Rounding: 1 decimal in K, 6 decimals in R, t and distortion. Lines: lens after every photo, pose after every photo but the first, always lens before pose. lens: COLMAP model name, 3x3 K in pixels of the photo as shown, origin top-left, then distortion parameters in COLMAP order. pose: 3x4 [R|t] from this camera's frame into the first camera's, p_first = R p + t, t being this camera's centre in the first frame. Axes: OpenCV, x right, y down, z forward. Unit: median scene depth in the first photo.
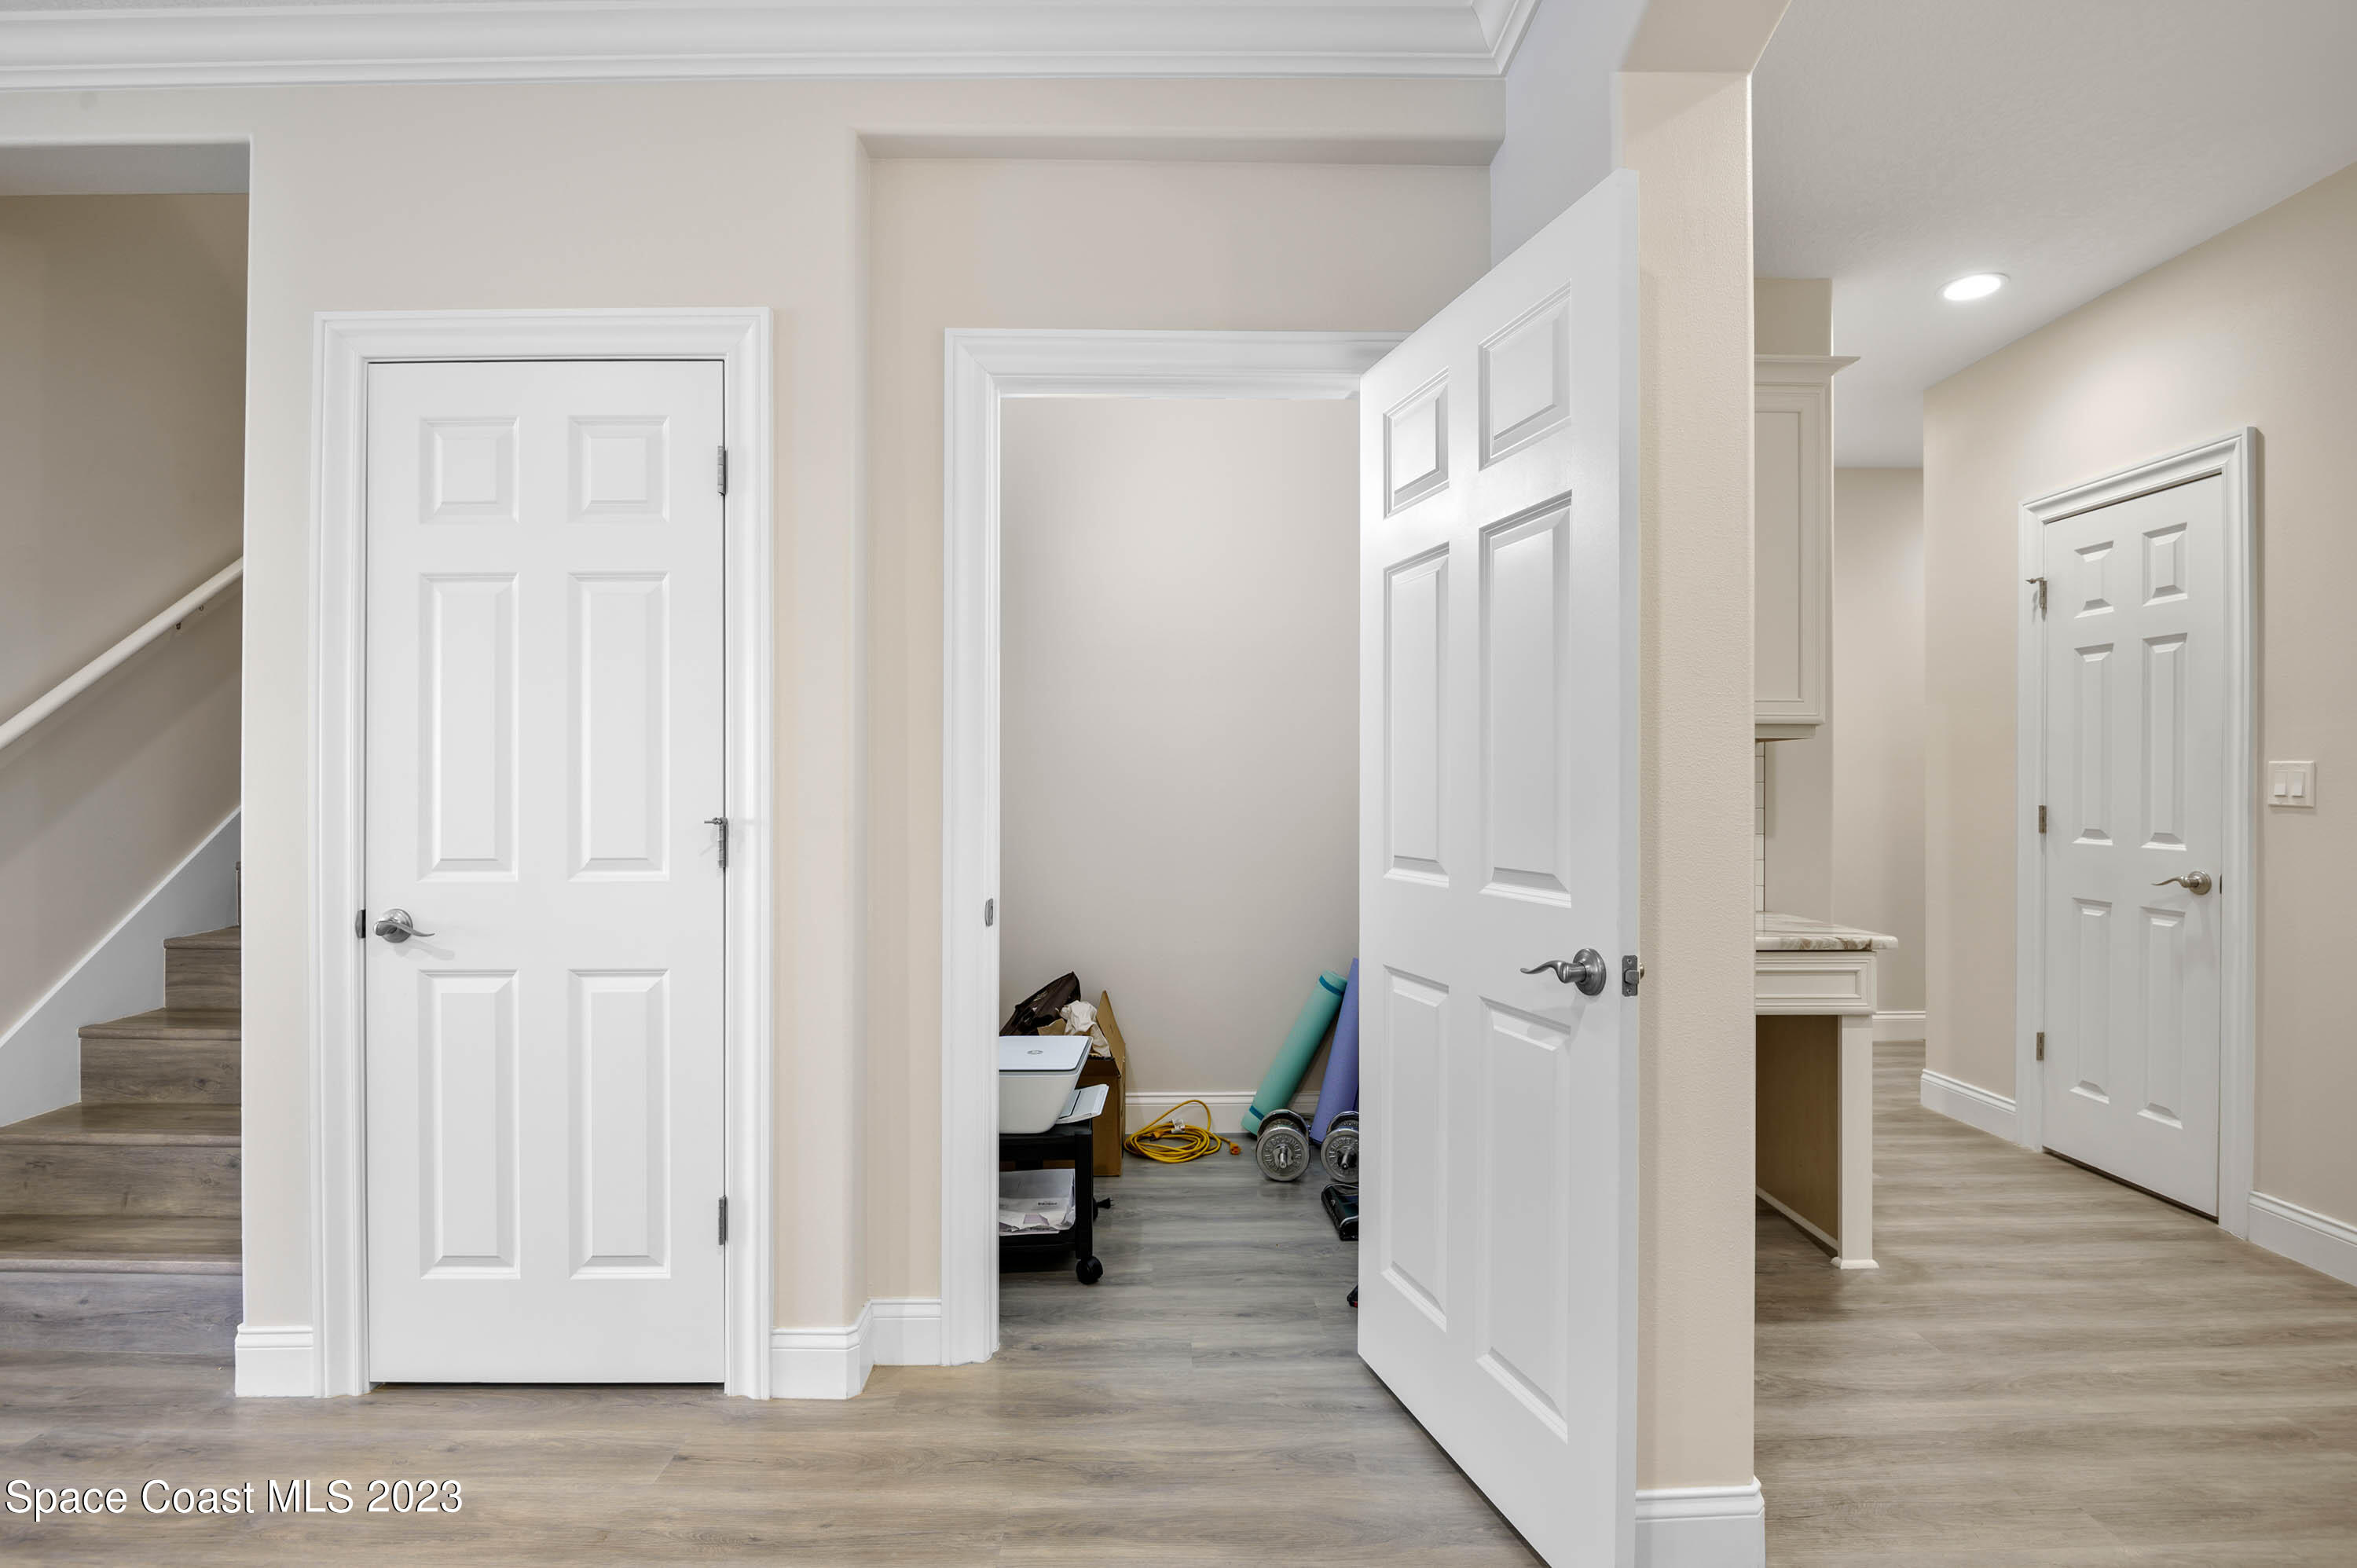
lens RADIAL K [[1087.2, 0, 1175.0], [0, 1087.2, 790.1], [0, 0, 1]] dist [-0.018819, -0.000141]
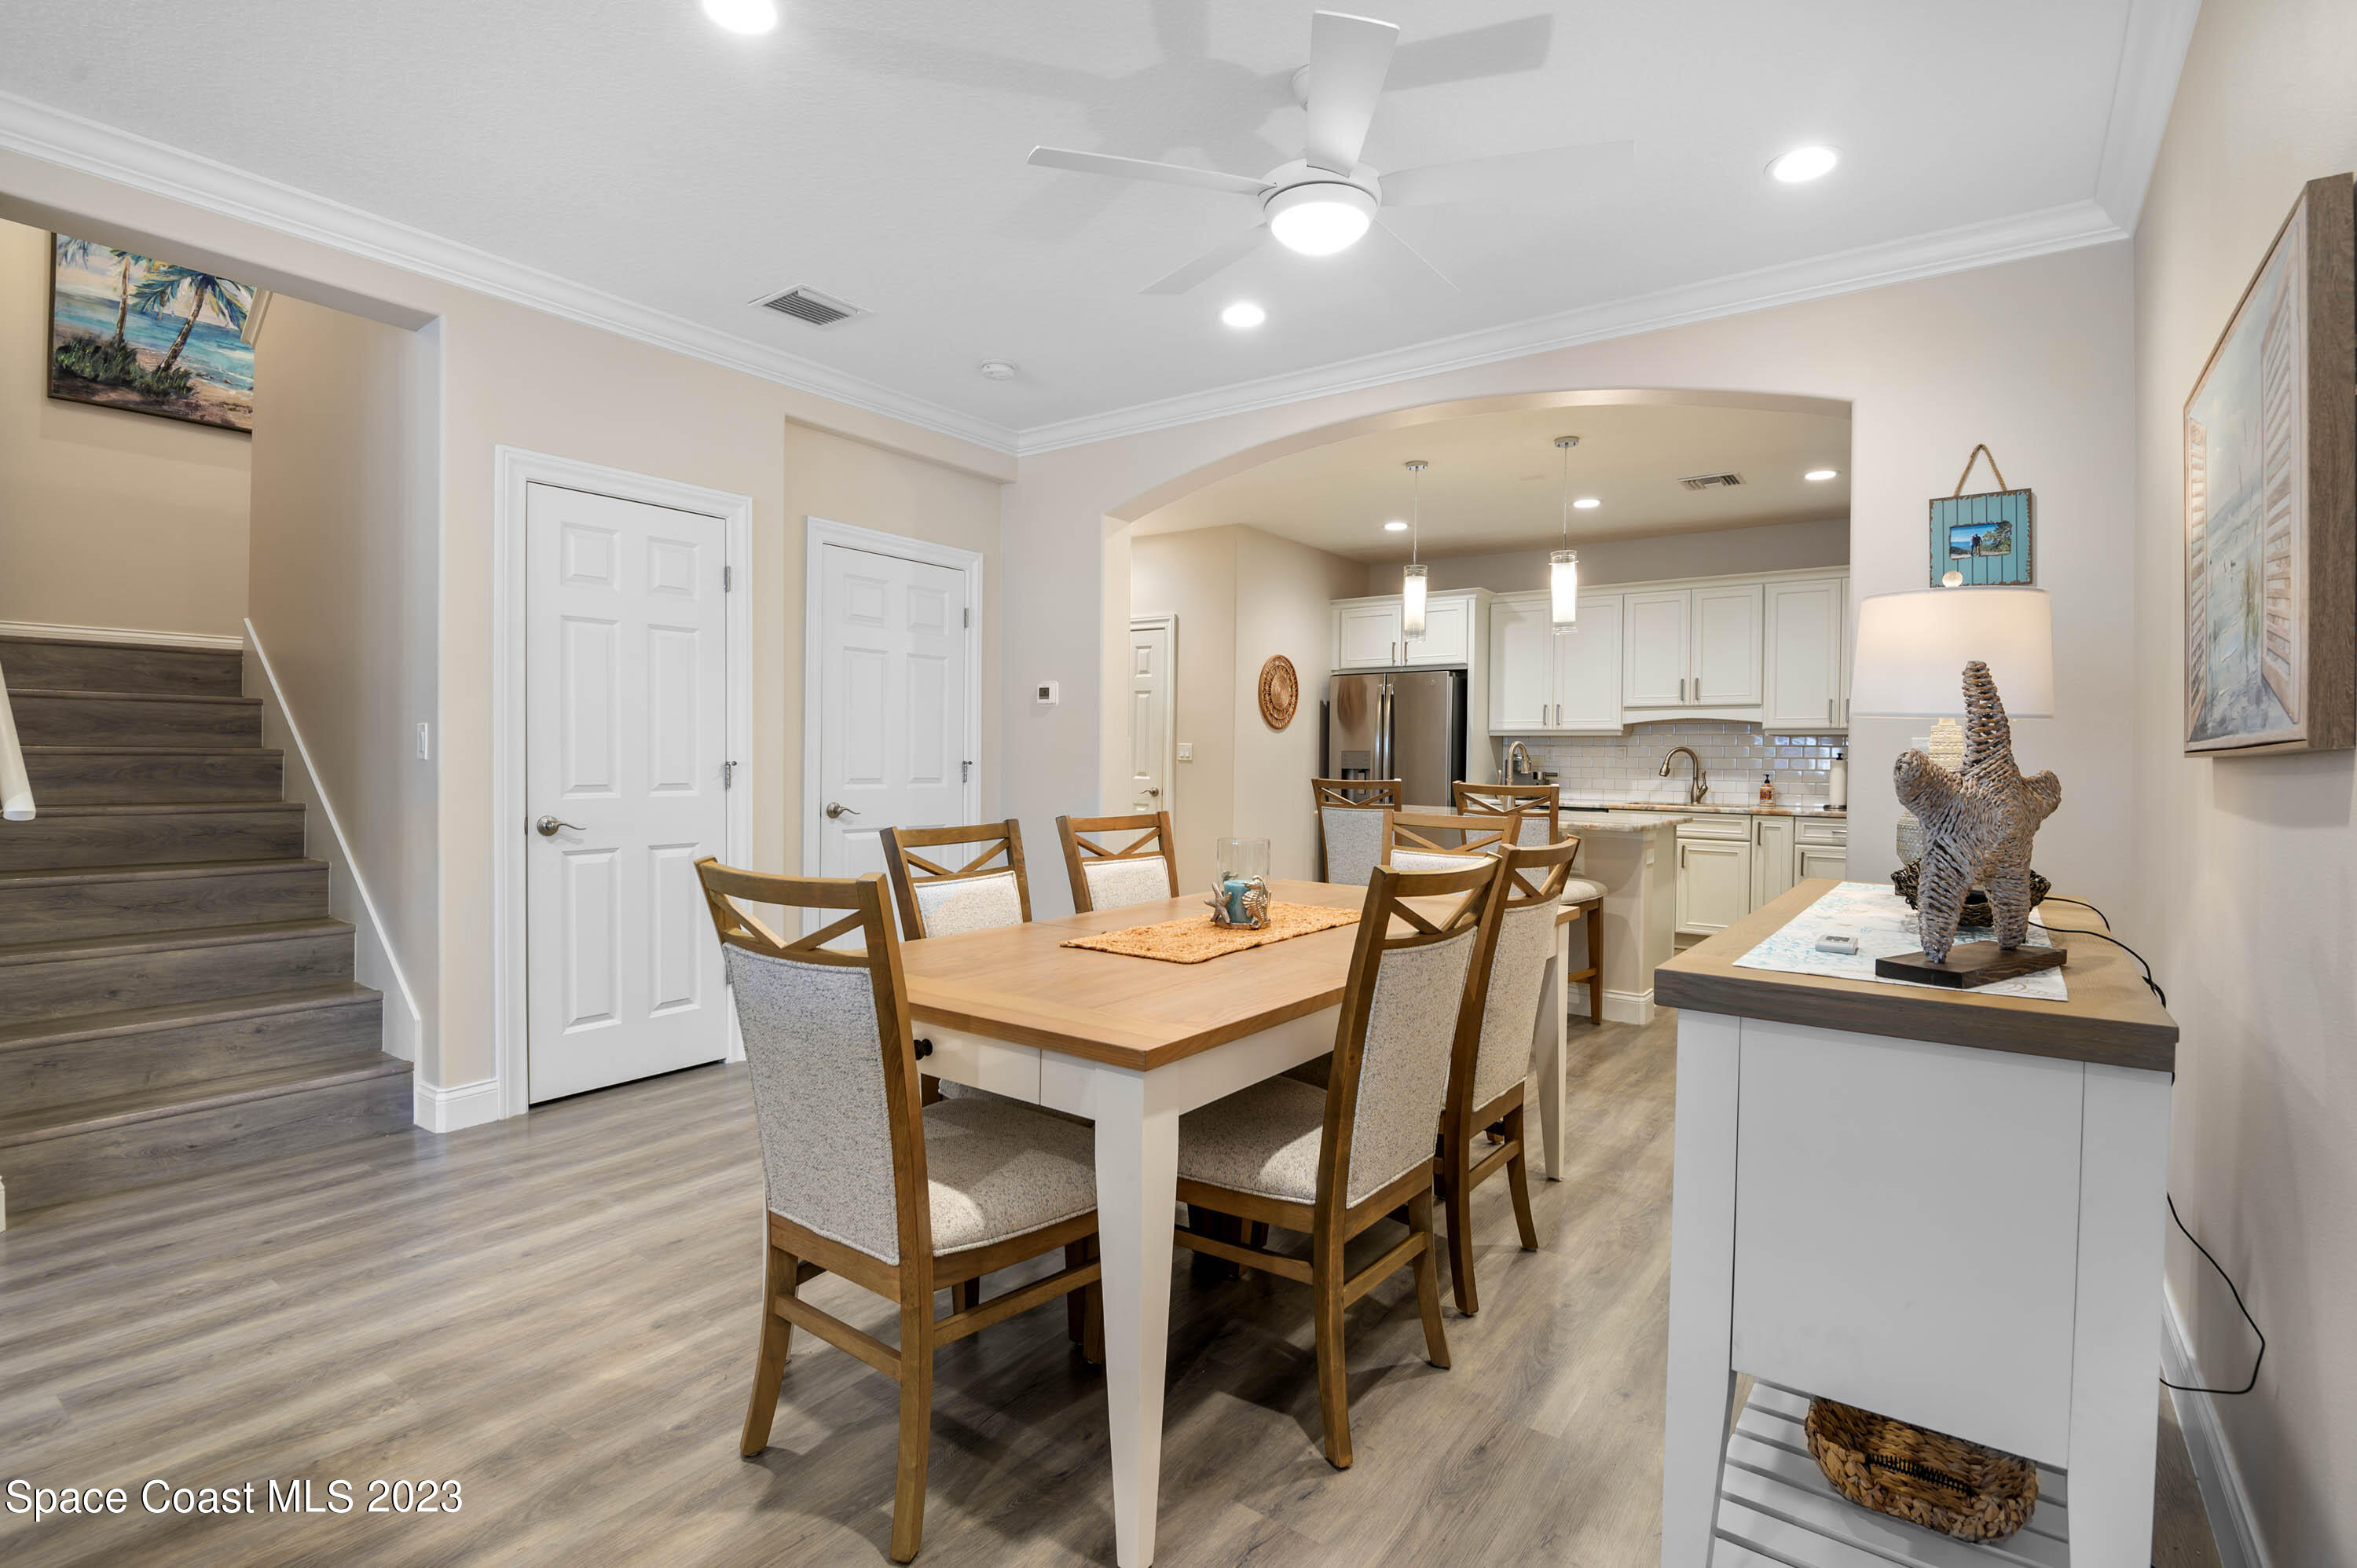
lens RADIAL K [[1087.2, 0, 1177.1], [0, 1087.2, 774.0], [0, 0, 1]] dist [-0.018819, -0.000141]
pose [[0.593532, -0.005563, 0.804792, -1.334240], [-0.010889, 0.999829, 0.014942, 0.009602], [-0.804737, -0.017632, 0.593369, -0.692186]]
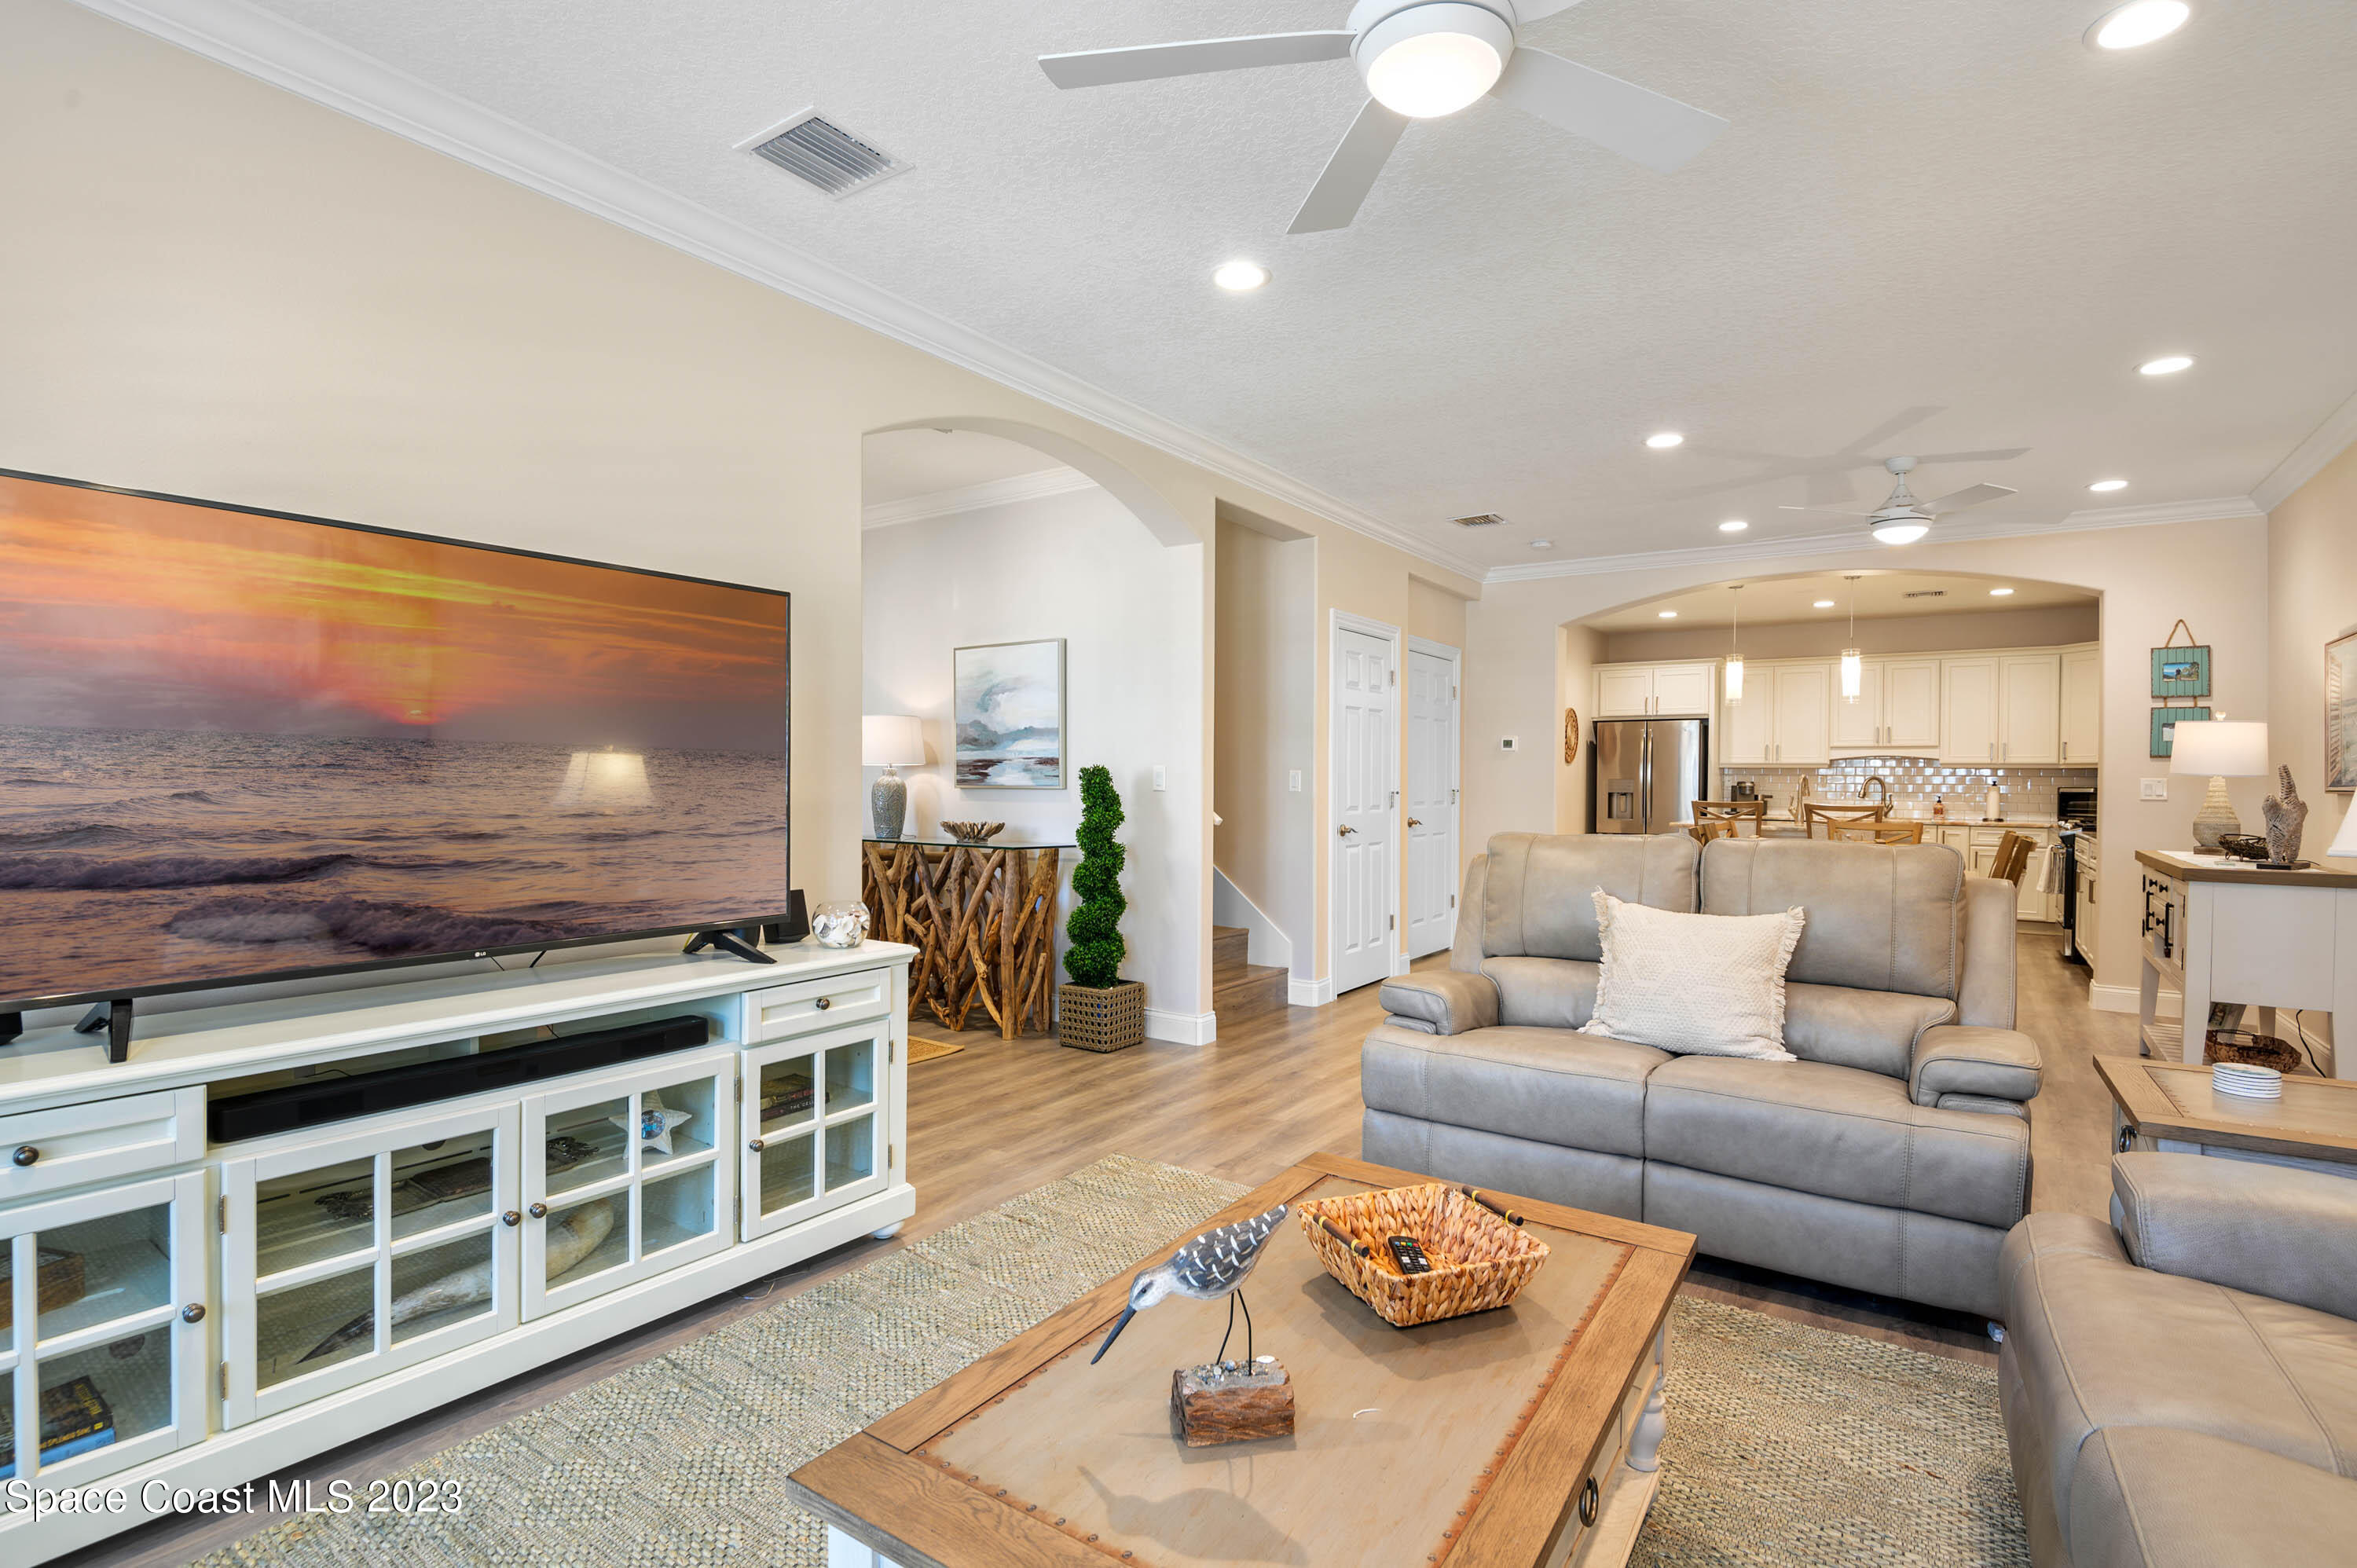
lens RADIAL K [[1087.2, 0, 1178.0], [0, 1087.2, 791.8], [0, 0, 1]] dist [-0.018819, -0.000141]
pose [[0.578089, -0.006274, 0.815949, -2.941979], [-0.009962, 0.999842, 0.014747, -0.010212], [-0.815913, -0.016654, 0.577935, -0.255343]]
